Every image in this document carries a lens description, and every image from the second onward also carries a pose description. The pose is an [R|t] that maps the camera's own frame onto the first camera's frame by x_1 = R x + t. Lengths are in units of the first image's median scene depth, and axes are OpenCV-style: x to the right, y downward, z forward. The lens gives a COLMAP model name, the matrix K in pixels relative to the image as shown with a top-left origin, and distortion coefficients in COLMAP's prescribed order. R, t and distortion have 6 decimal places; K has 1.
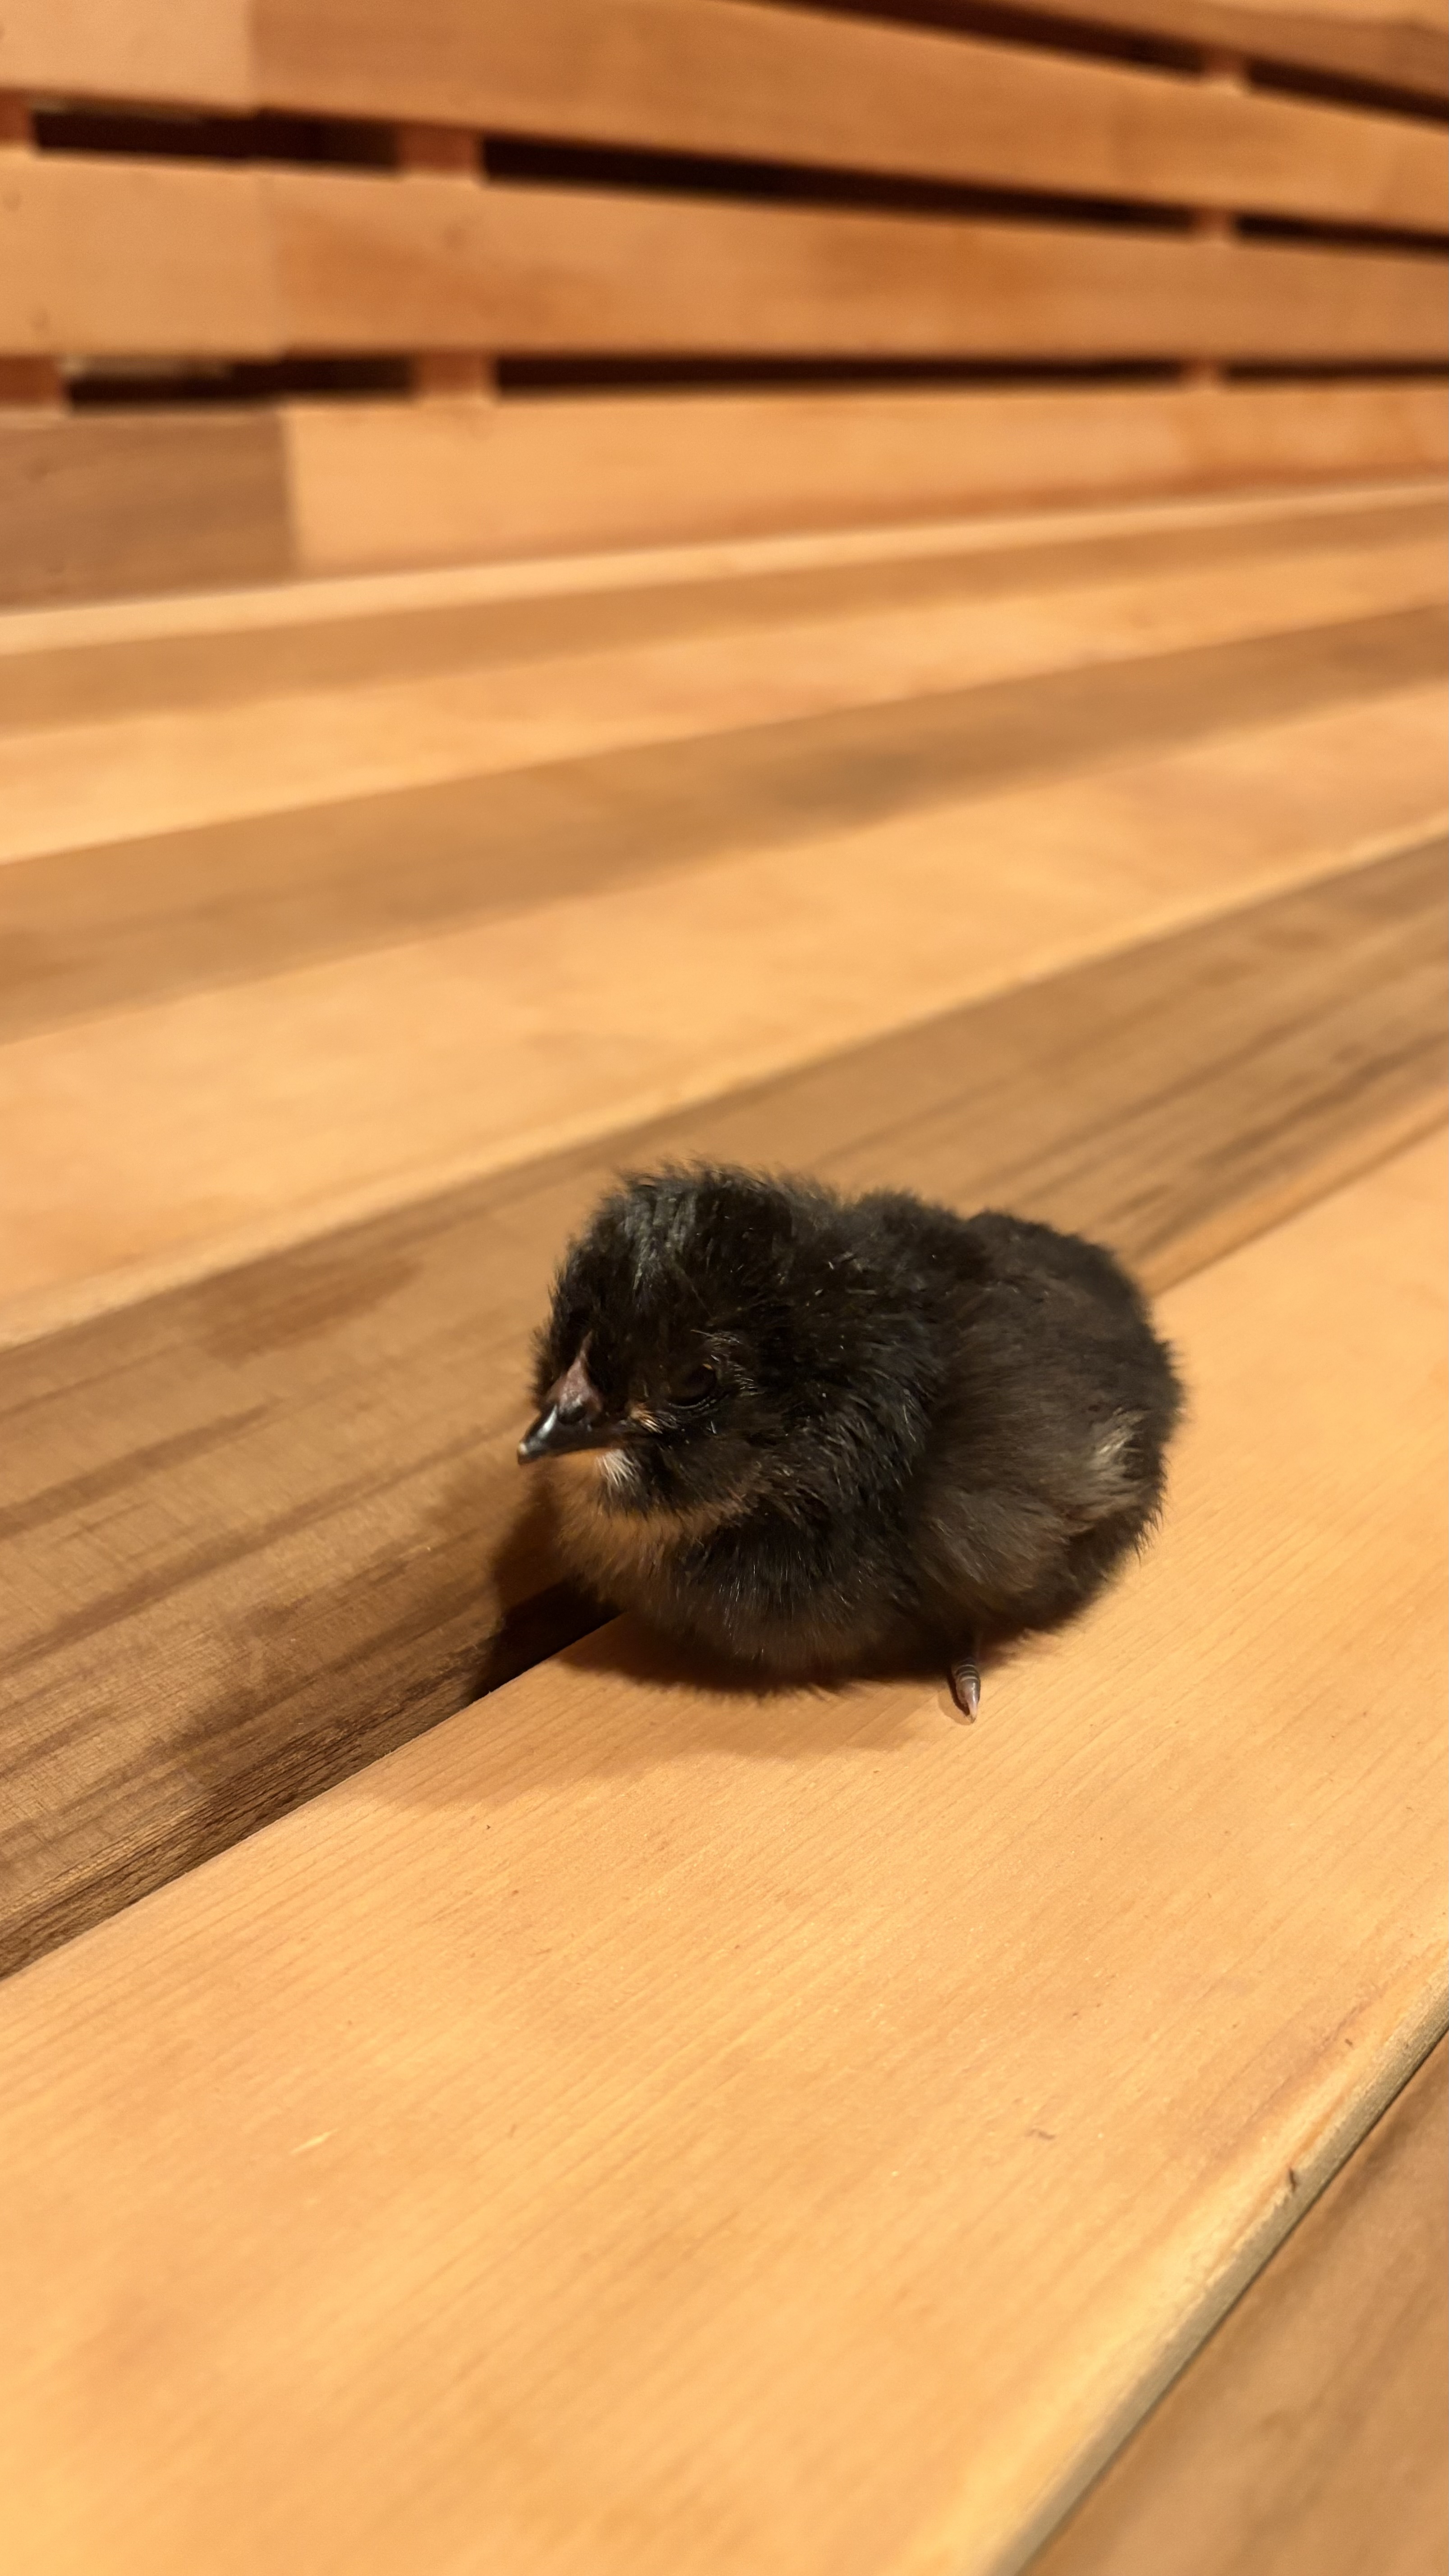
lens RADIAL K [[1999.9, 0, 724.5], [0, 1999.9, 1288.0], [0, 0, 1]] dist [0.006079, 0.002219]
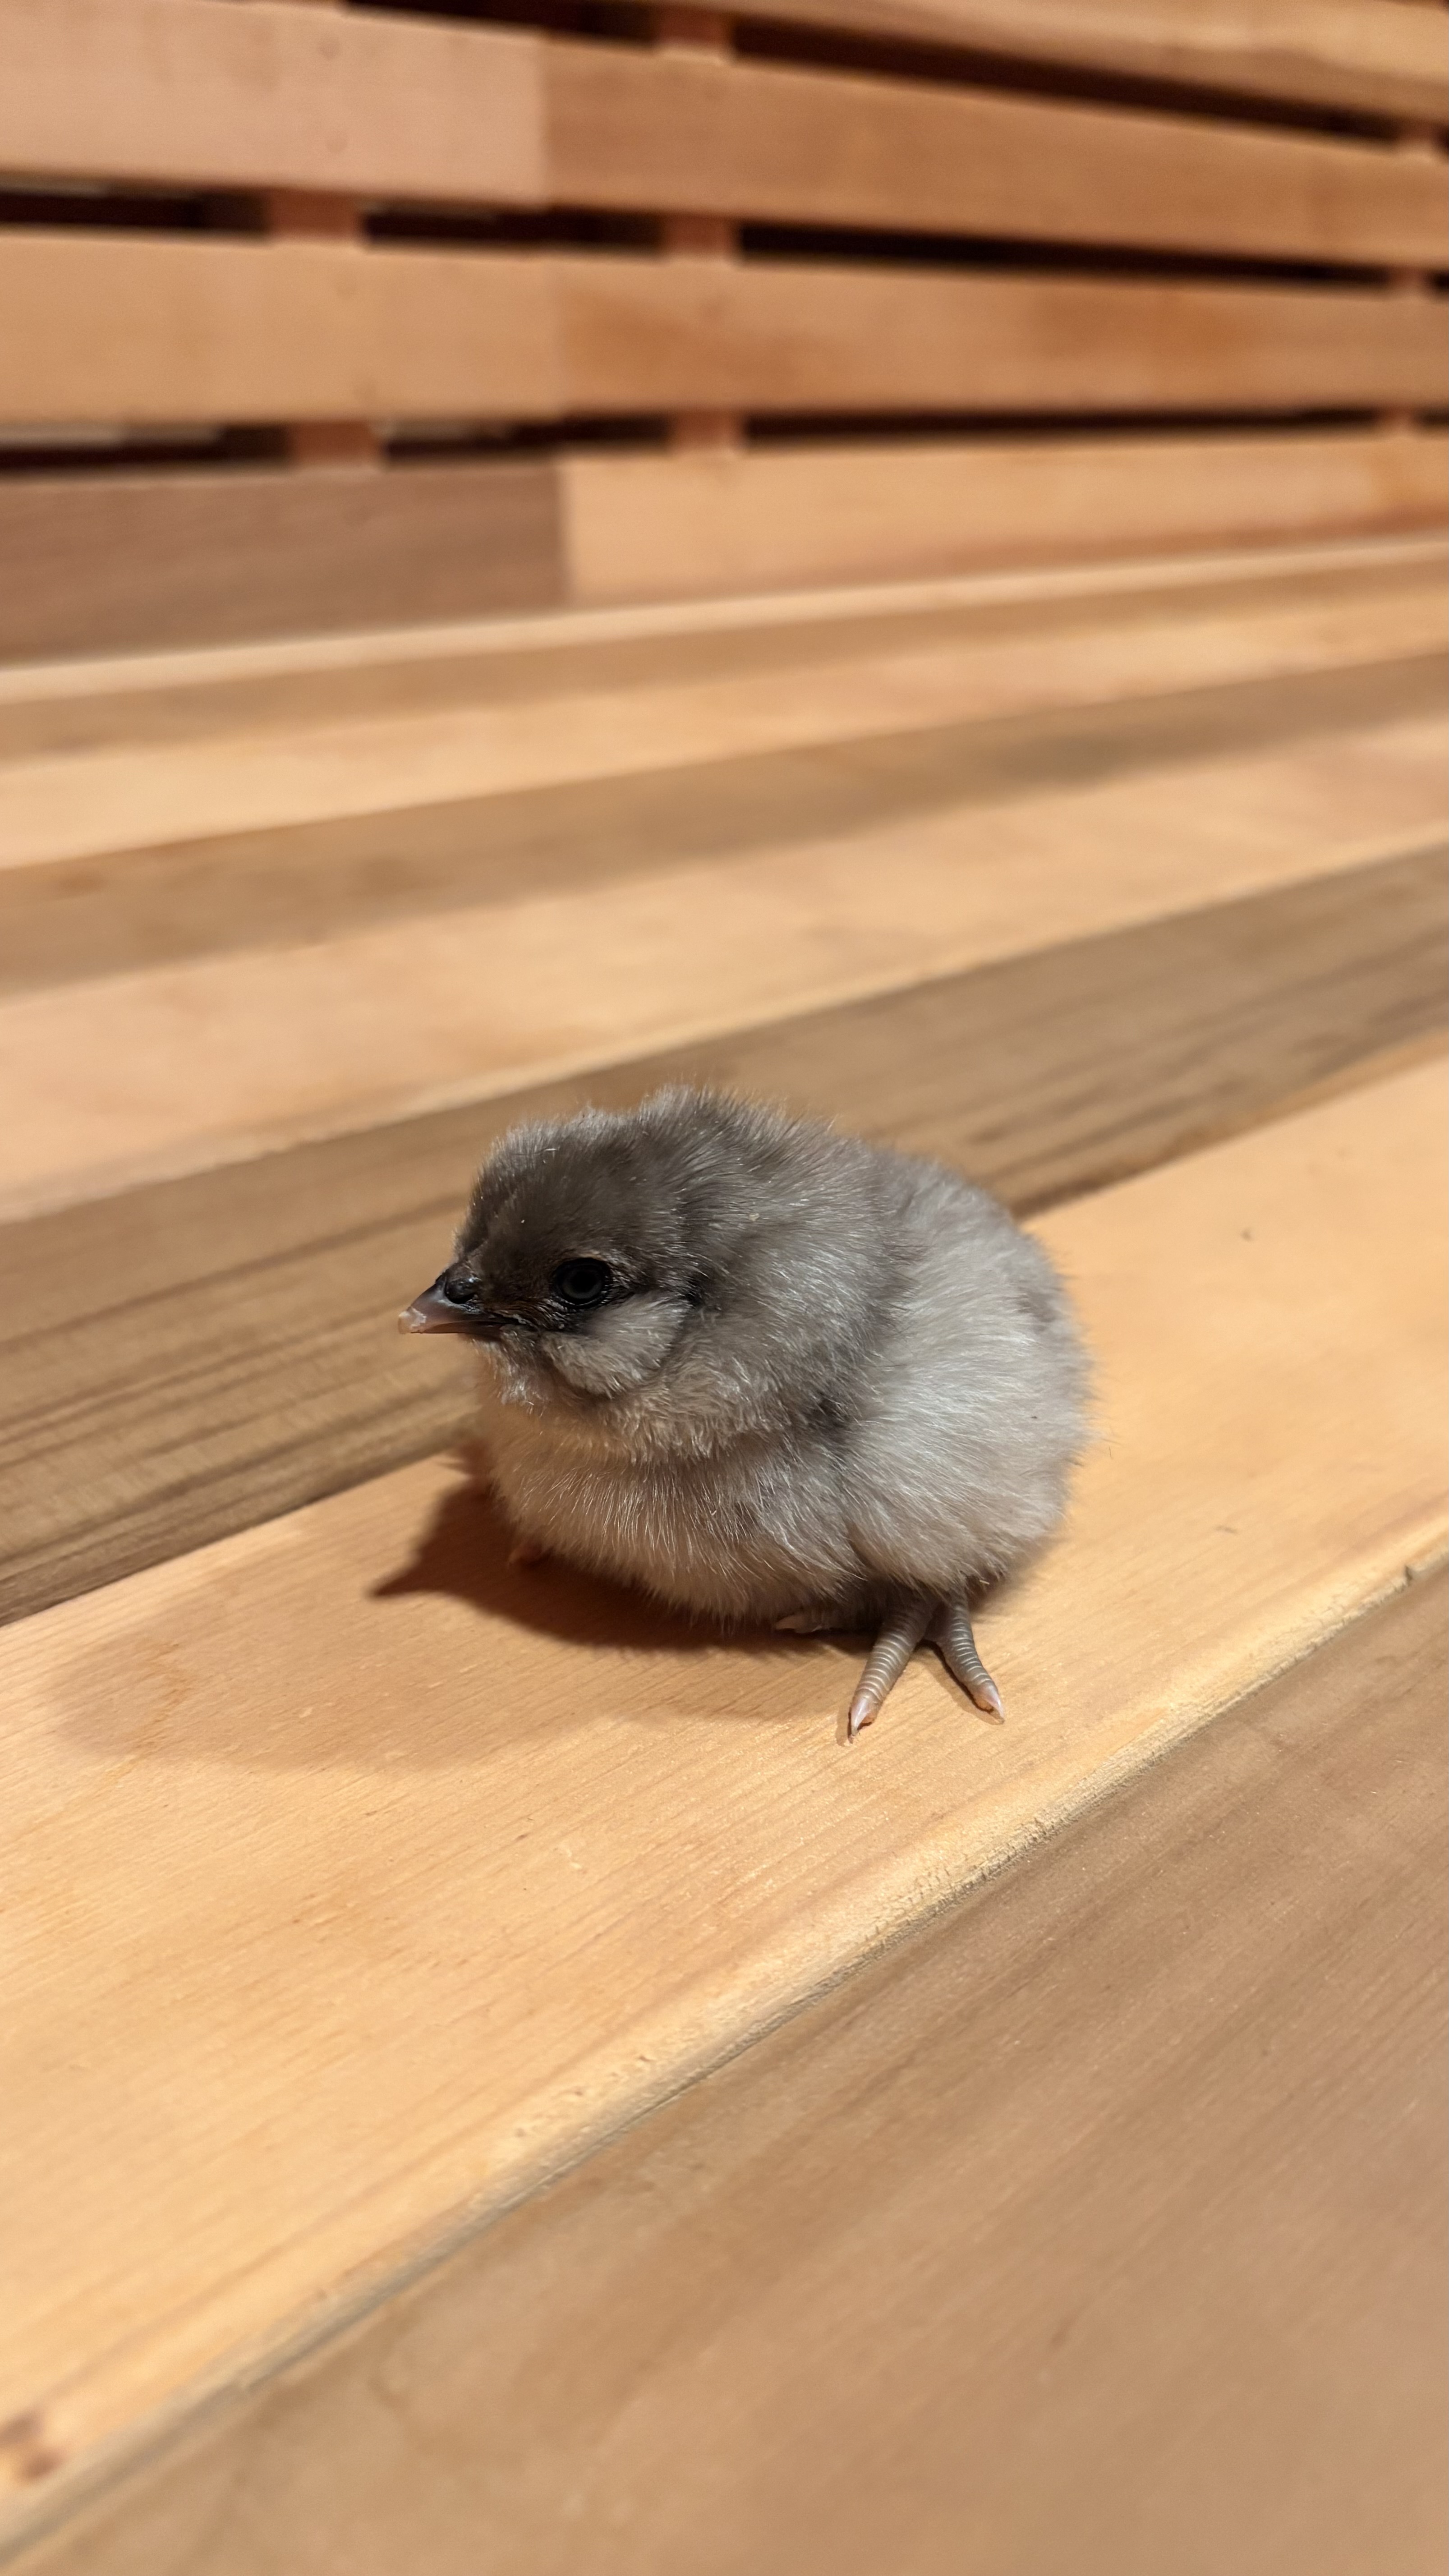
lens RADIAL K [[1999.9, 0, 724.5], [0, 1999.9, 1288.0], [0, 0, 1]] dist [0.006079, 0.002219]
pose [[0.995537, 0.011324, -0.093686, -0.016140], [-0.014727, 0.999254, -0.035710, 0.071951], [0.093212, 0.036930, 0.994961, -0.110224]]
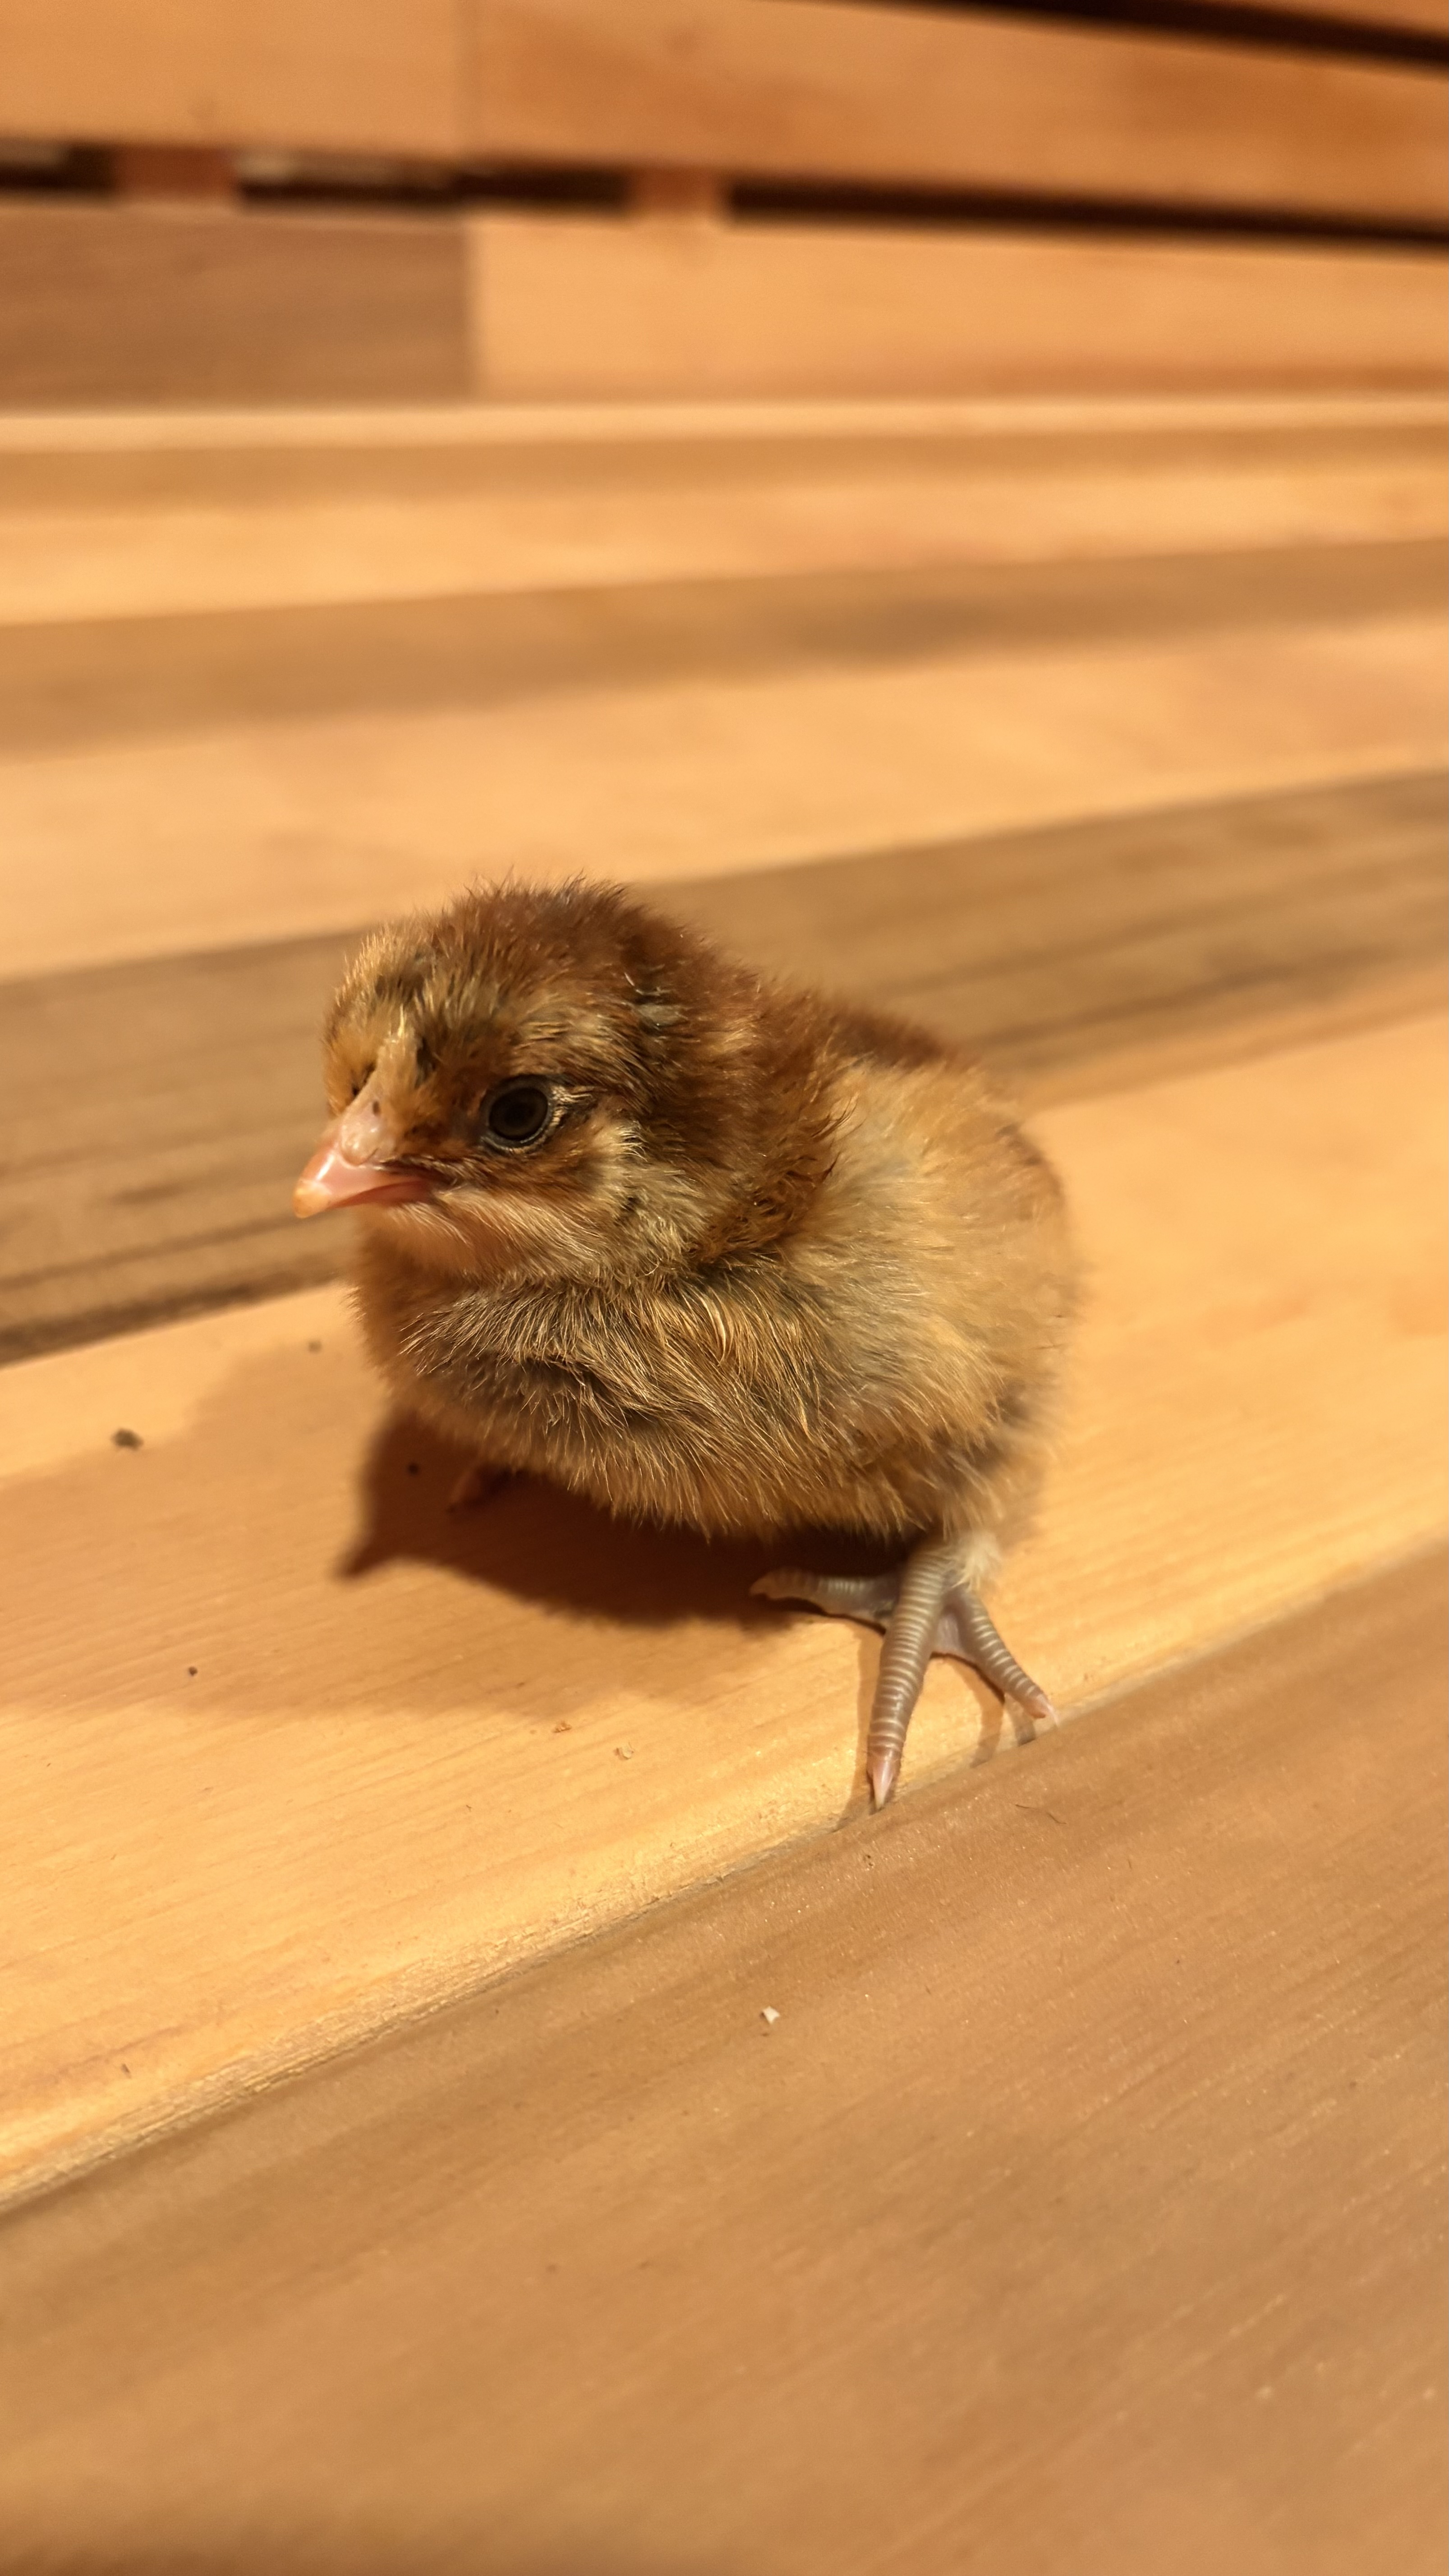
lens RADIAL K [[1888.8, 0, 727.2], [0, 1888.8, 1349.5], [0, 0, 1]] dist [-0.001628, -0.000721]
pose [[0.970264, 0.146570, -0.192627, 0.161285], [-0.128717, 0.986400, 0.102206, -0.003386], [0.204987, -0.074373, 0.975935, 0.084080]]
